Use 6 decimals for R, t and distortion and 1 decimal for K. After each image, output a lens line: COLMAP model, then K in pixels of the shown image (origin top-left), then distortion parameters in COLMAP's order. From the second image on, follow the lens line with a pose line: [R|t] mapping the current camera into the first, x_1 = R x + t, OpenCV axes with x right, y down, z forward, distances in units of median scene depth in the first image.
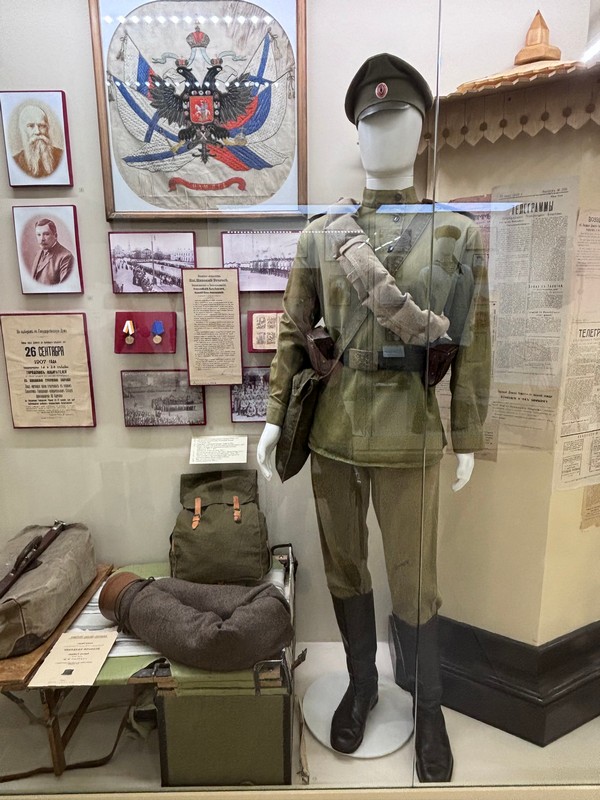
lens RADIAL K [[512.3, 0, 304.2], [0, 512.3, 396.6], [0, 0, 1]] dist [0.011638, -0.005510]
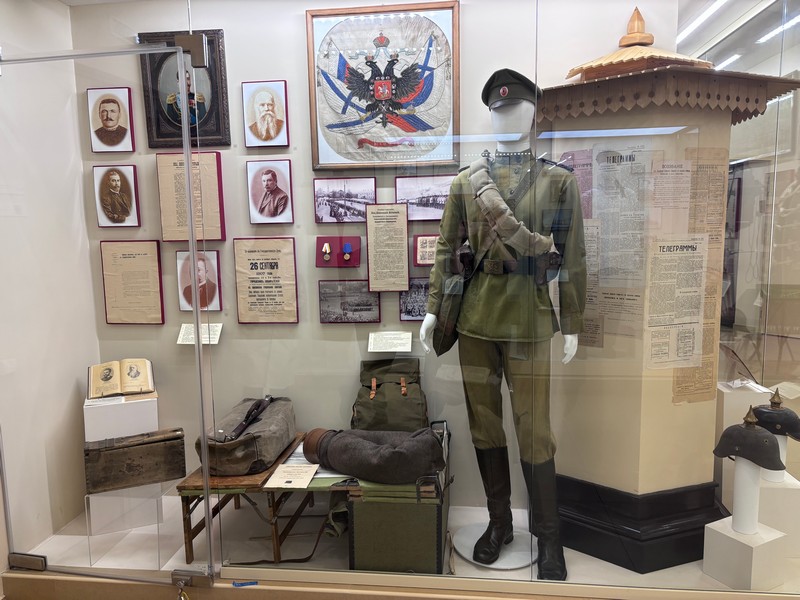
lens RADIAL K [[601.7, 0, 398.8], [0, 601.7, 304.0], [0, 0, 1]] dist [0.040769, -0.006957]
pose [[0.992417, 0.007143, -0.122712, 0.046347], [-0.014218, 0.998280, -0.056881, 0.107450], [0.122095, 0.058195, 0.990811, -0.577177]]
